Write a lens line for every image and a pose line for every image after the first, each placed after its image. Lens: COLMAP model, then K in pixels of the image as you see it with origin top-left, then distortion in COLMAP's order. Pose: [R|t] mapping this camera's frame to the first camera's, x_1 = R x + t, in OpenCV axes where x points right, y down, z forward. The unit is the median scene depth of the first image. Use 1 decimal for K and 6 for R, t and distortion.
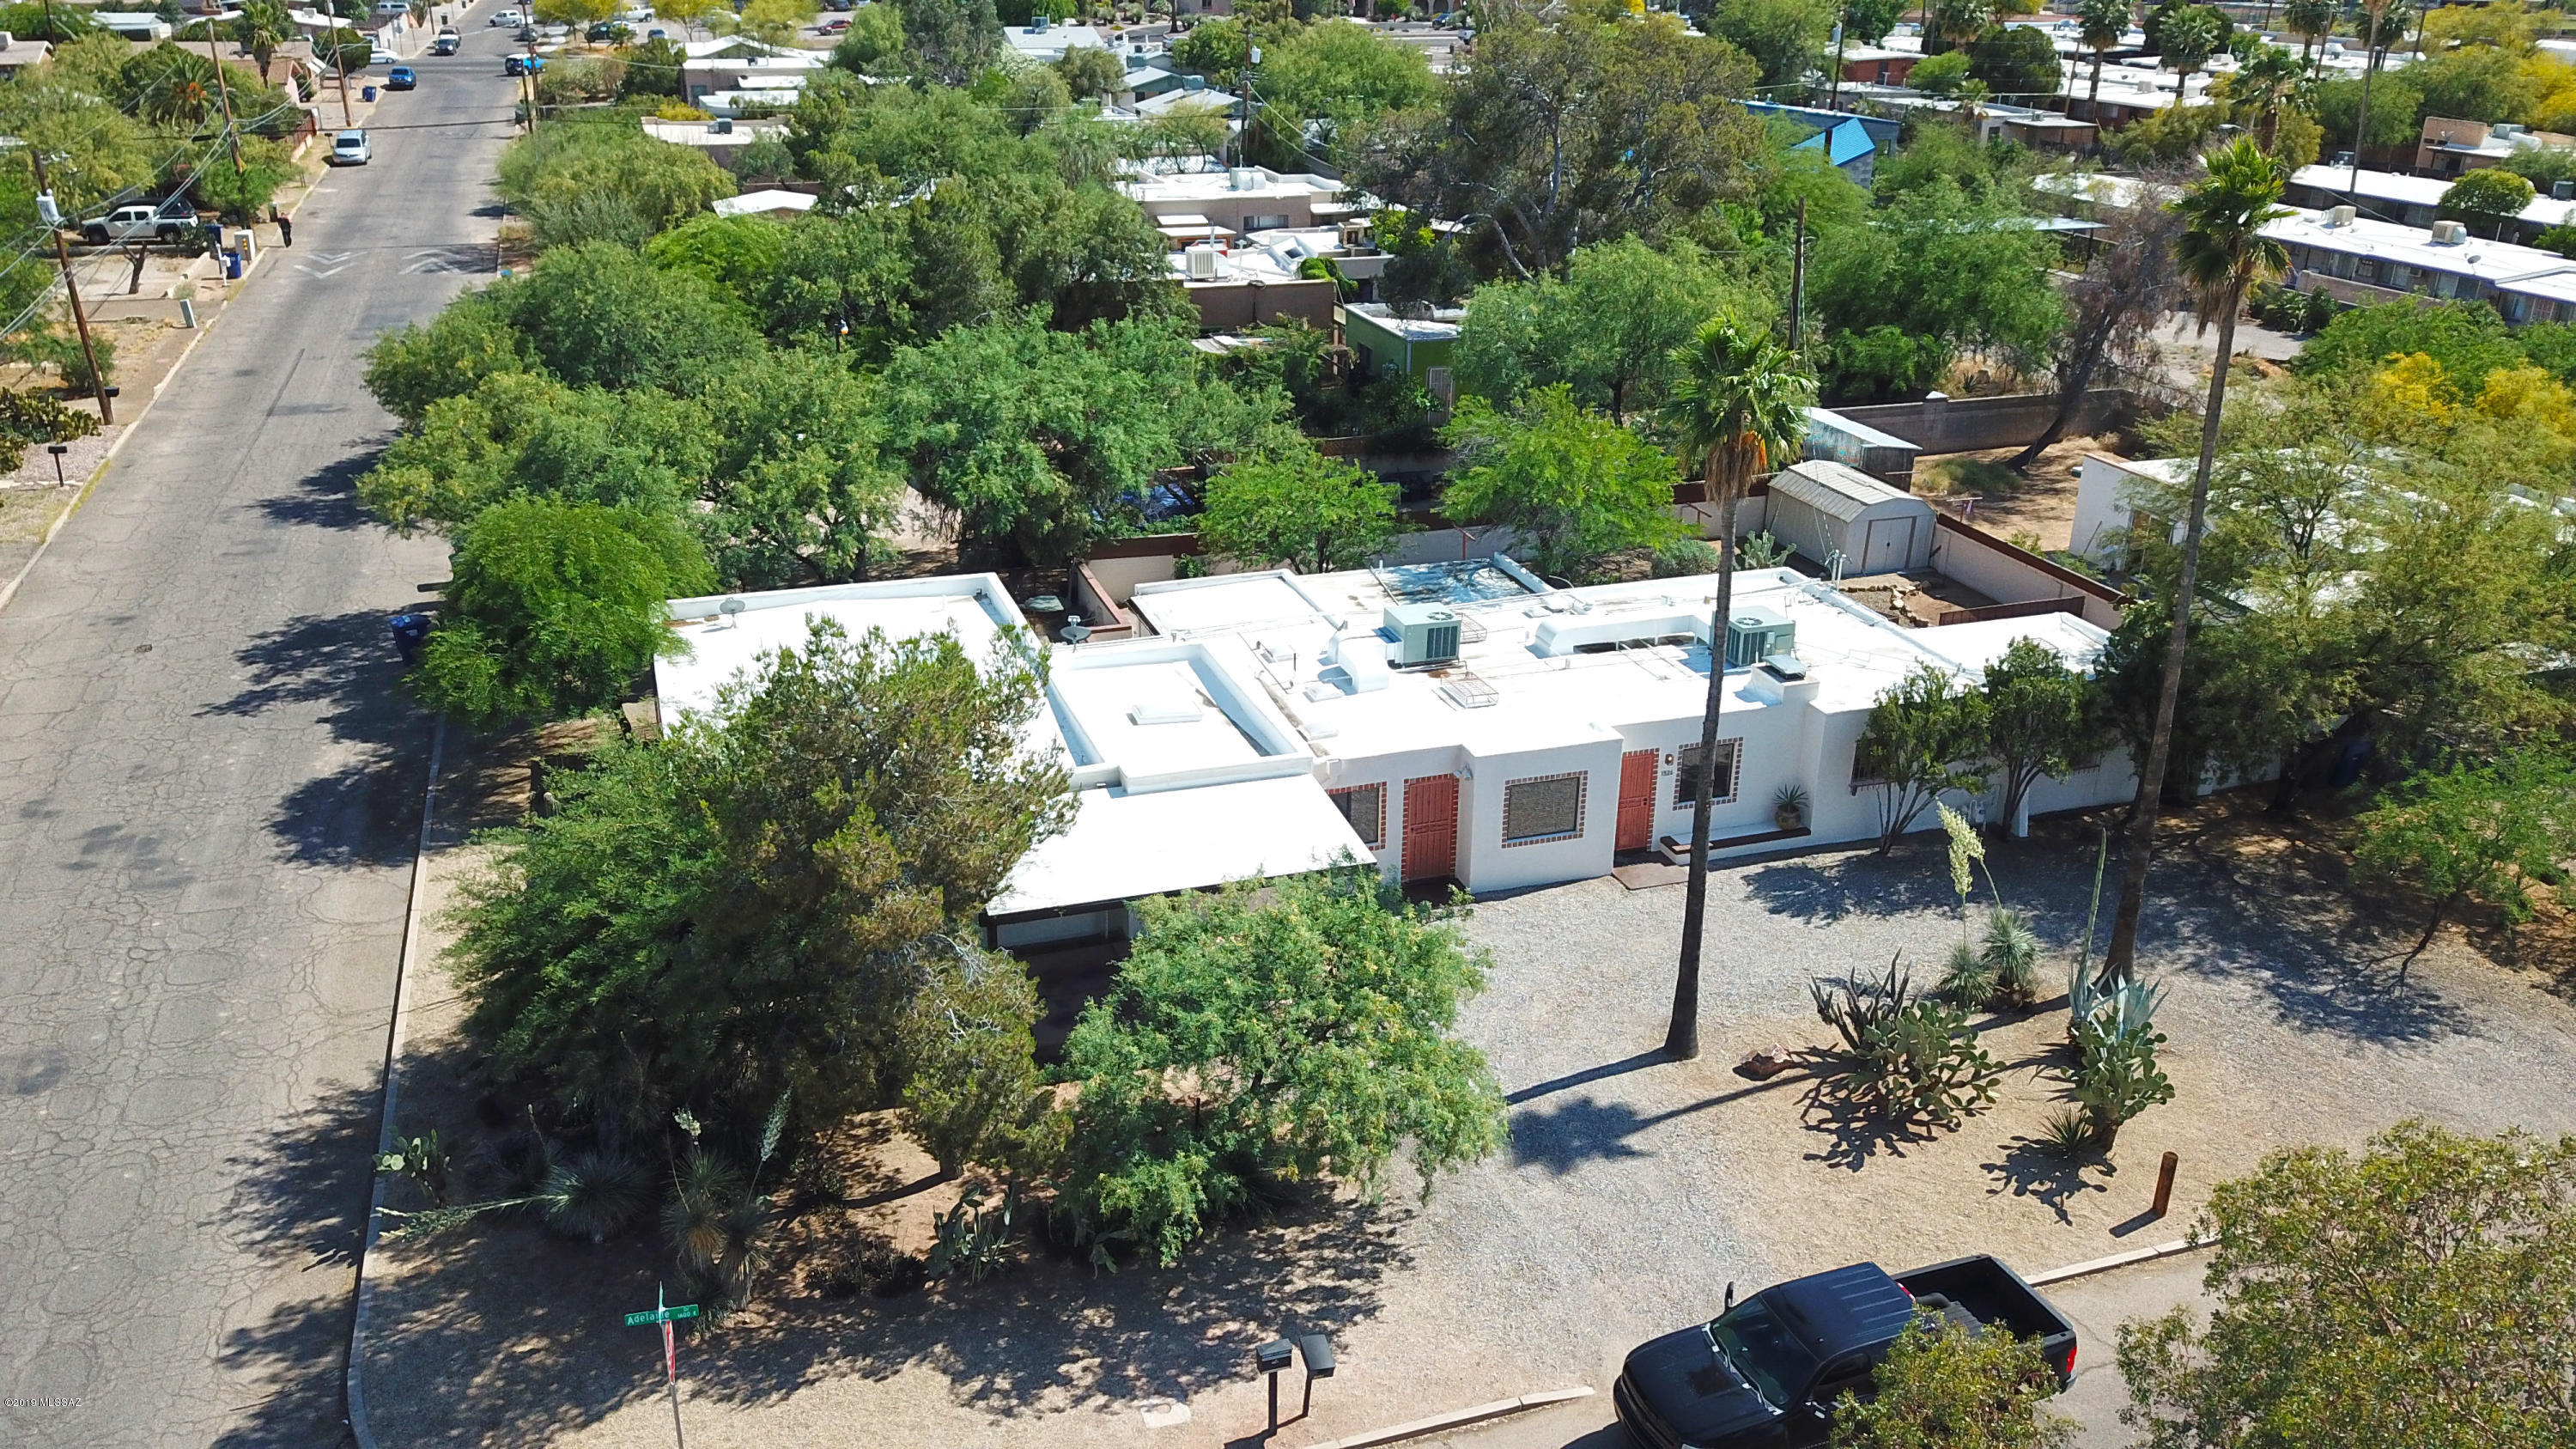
lens RADIAL K [[1957.6, 0, 1297.8], [0, 1957.6, 724.3], [0, 0, 1]] dist [0.006293, -0.004192]
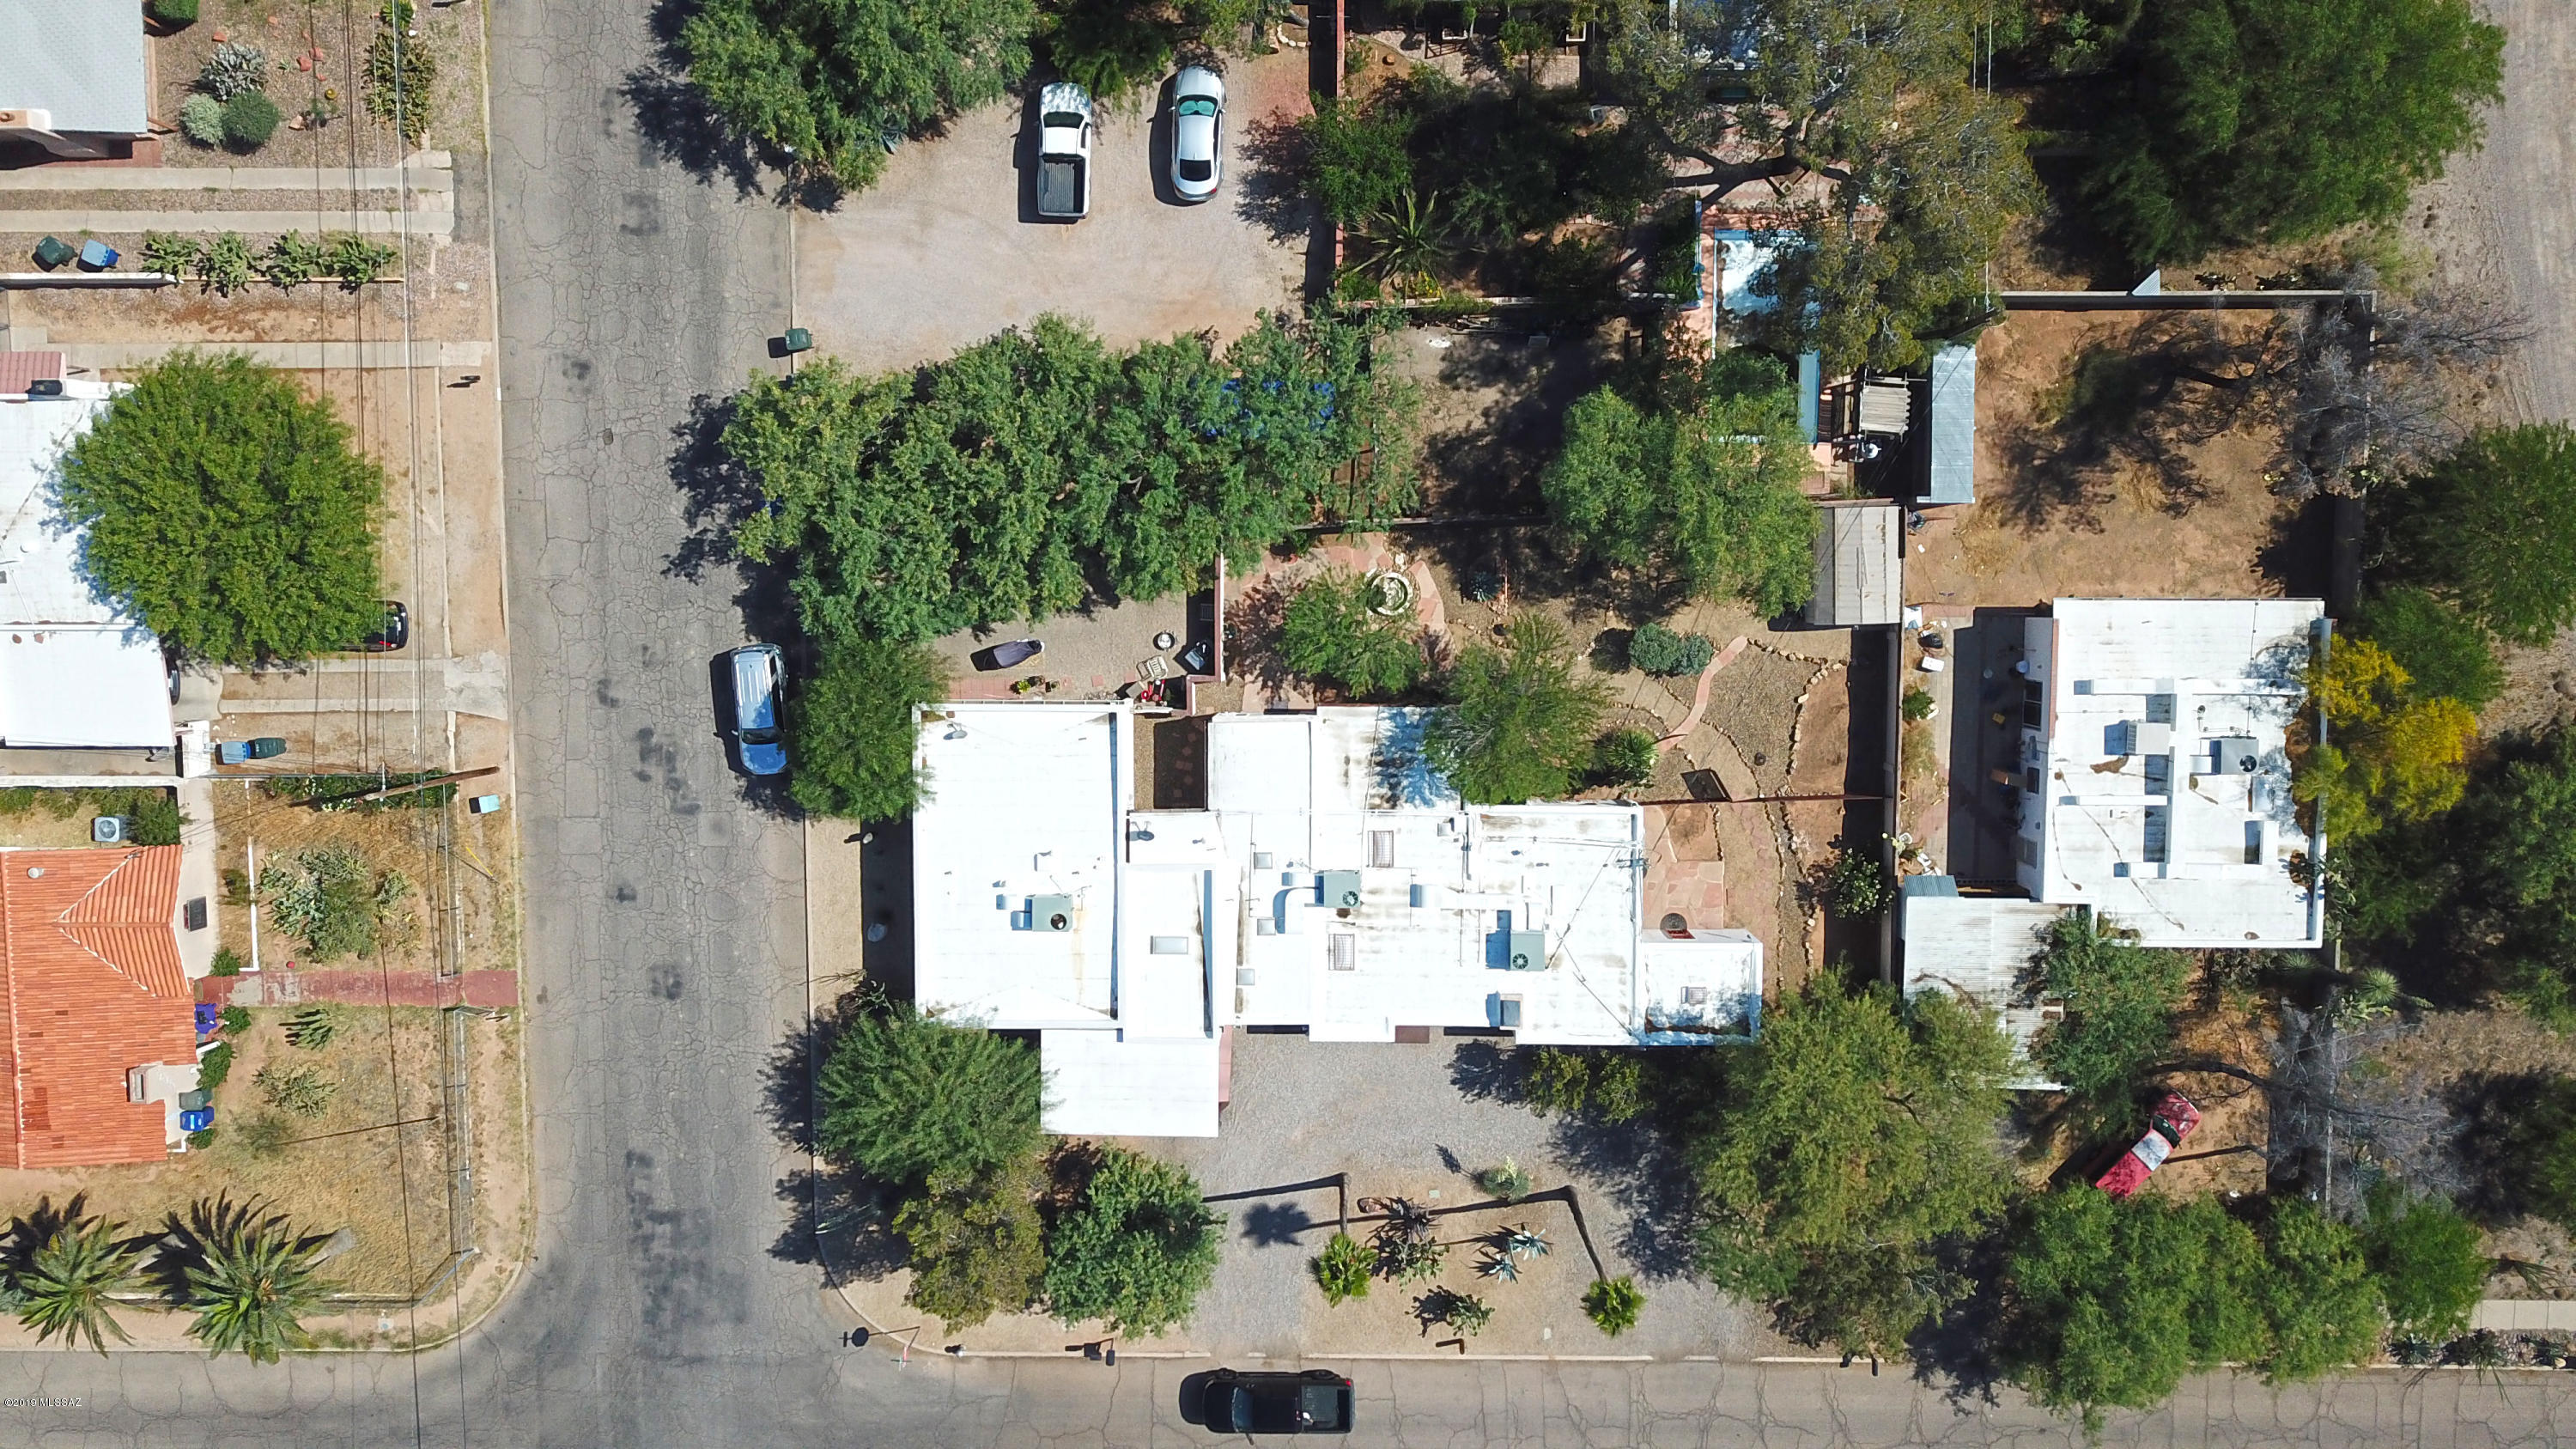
lens RADIAL K [[1957.6, 0, 1311.4], [0, 1957.6, 740.6], [0, 0, 1]] dist [0.006293, -0.004192]
pose [[0.944437, 0.328095, -0.019810, 0.029718], [-0.086822, 0.307141, 0.947695, -1.695771], [0.317018, -0.893319, 0.318561, 0.572889]]
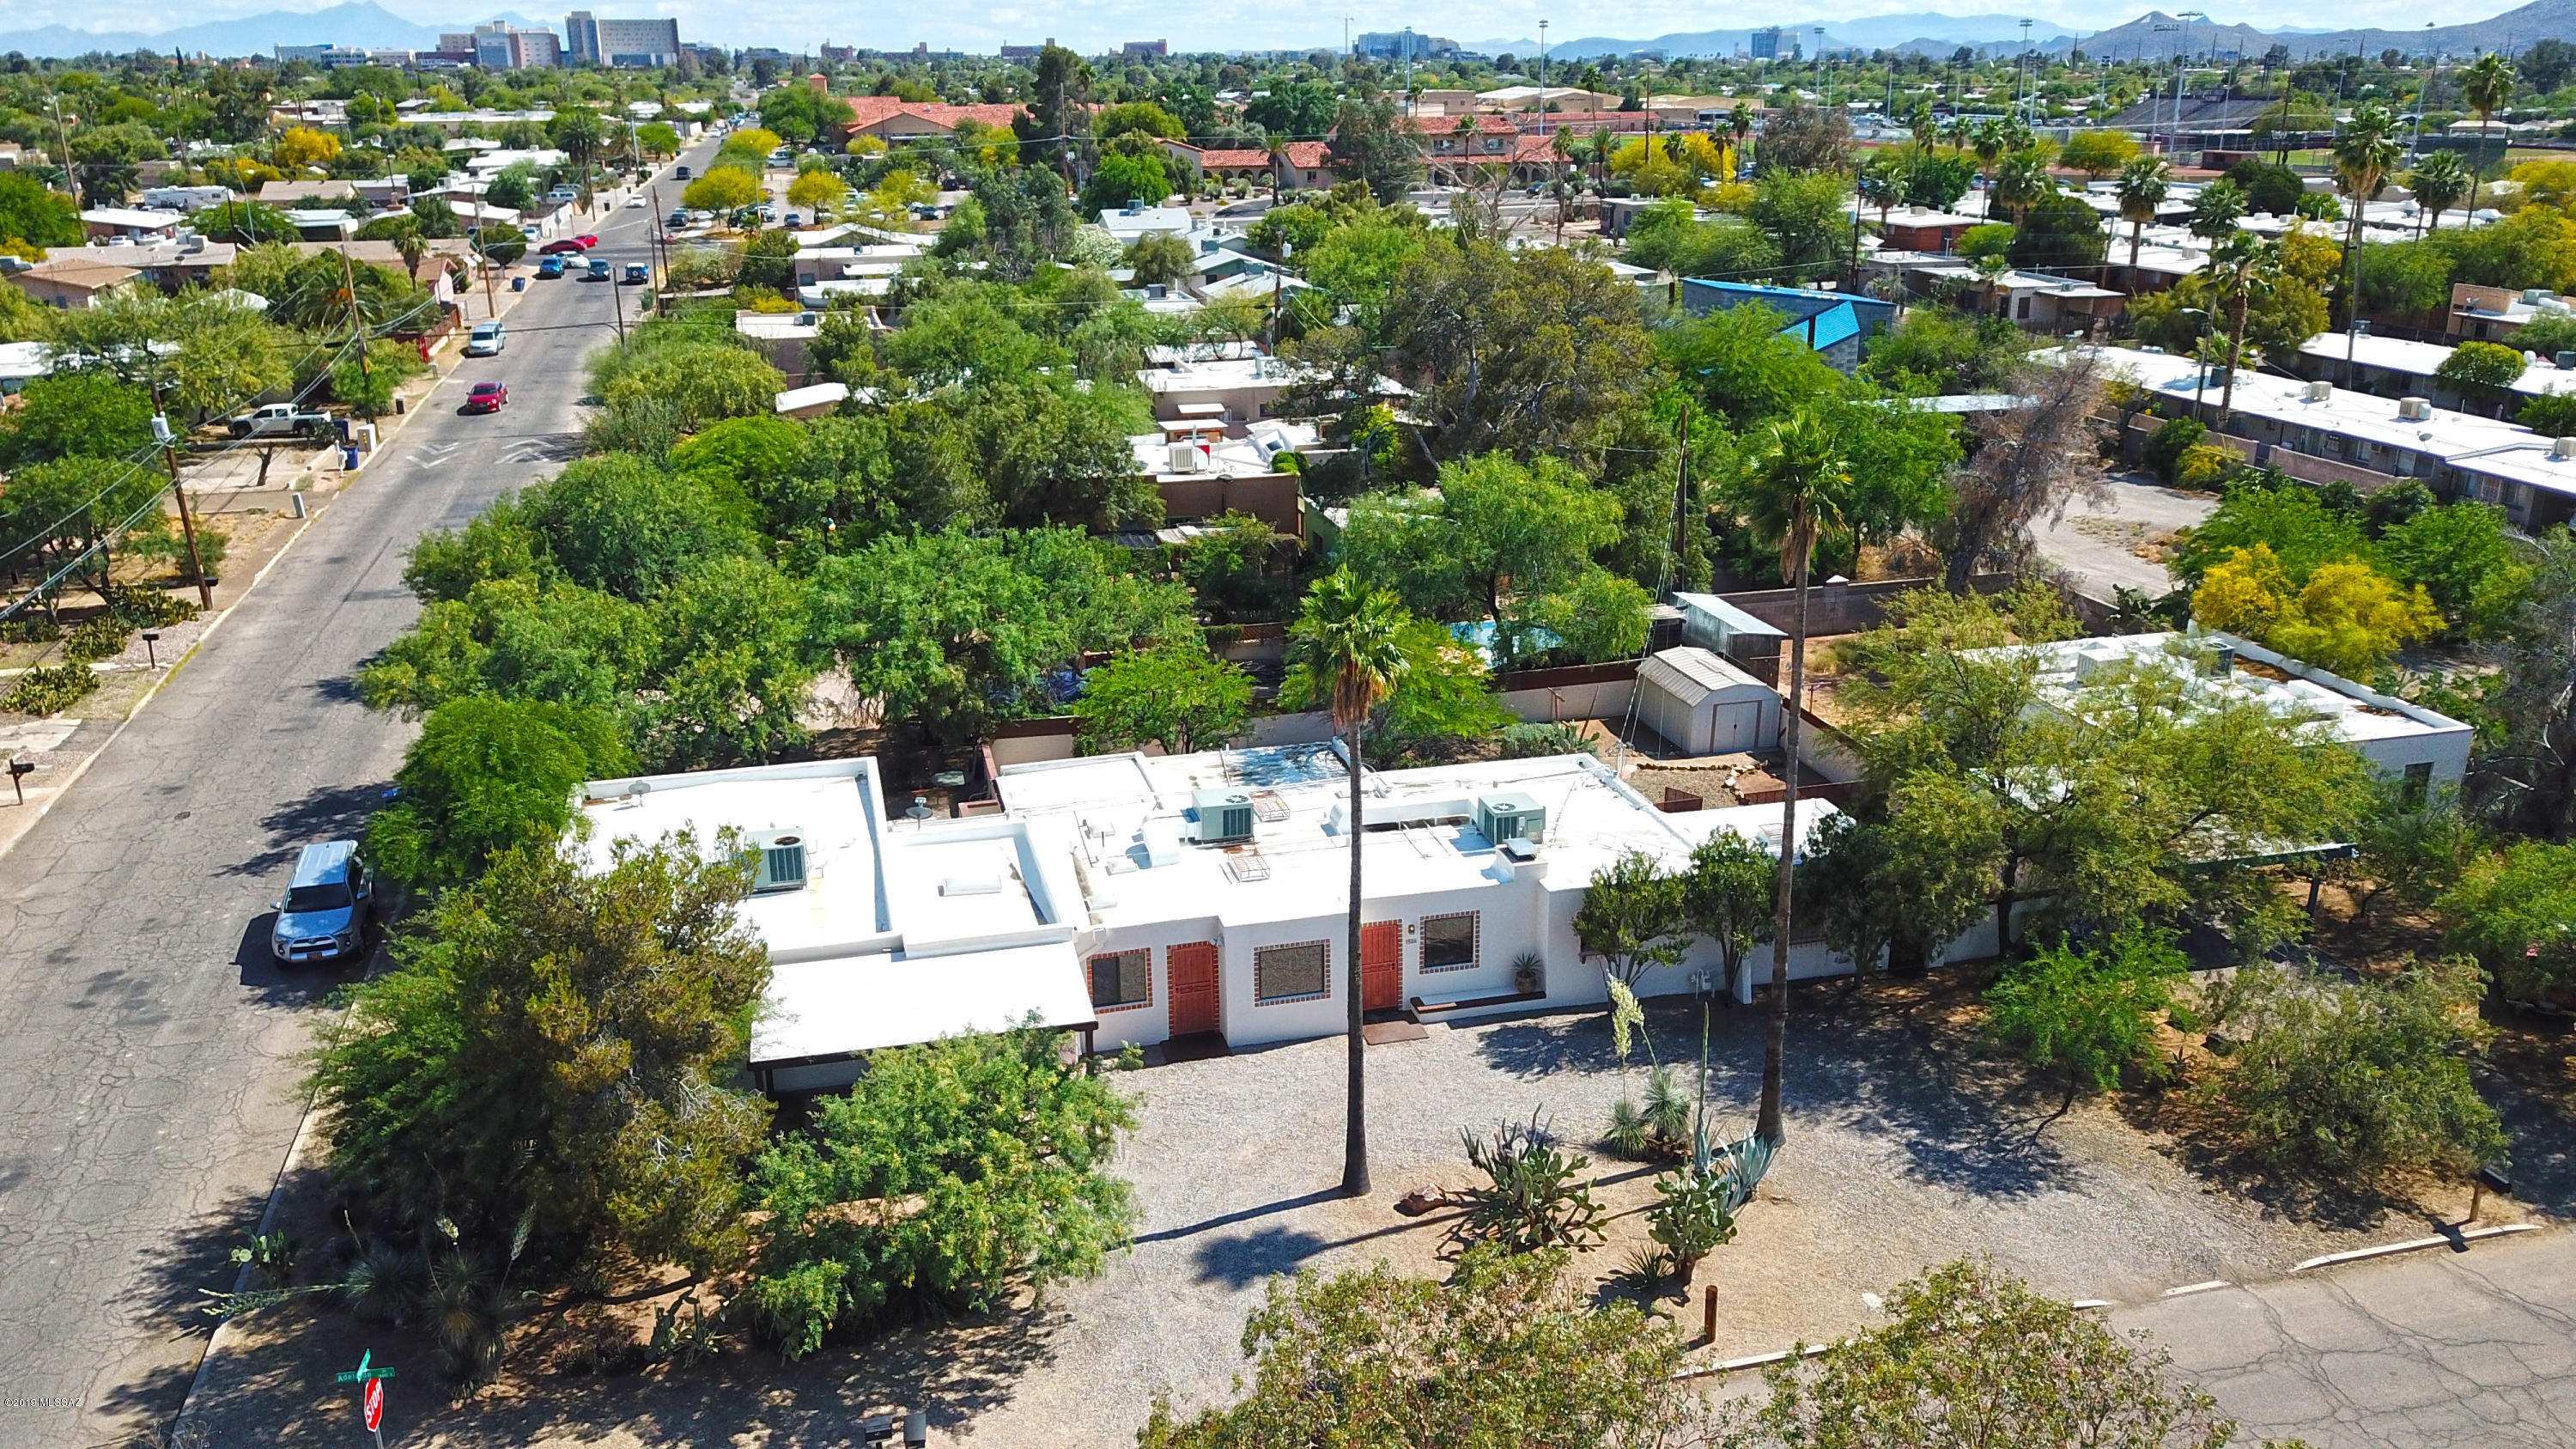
lens RADIAL K [[1957.6, 0, 1300.9], [0, 1957.6, 725.9], [0, 0, 1]] dist [0.006293, -0.004192]
pose [[0.996635, 0.003279, -0.081904, 0.202849], [-0.008858, 0.997656, -0.067847, -0.021519], [0.081489, 0.068345, 0.994328, -0.135088]]
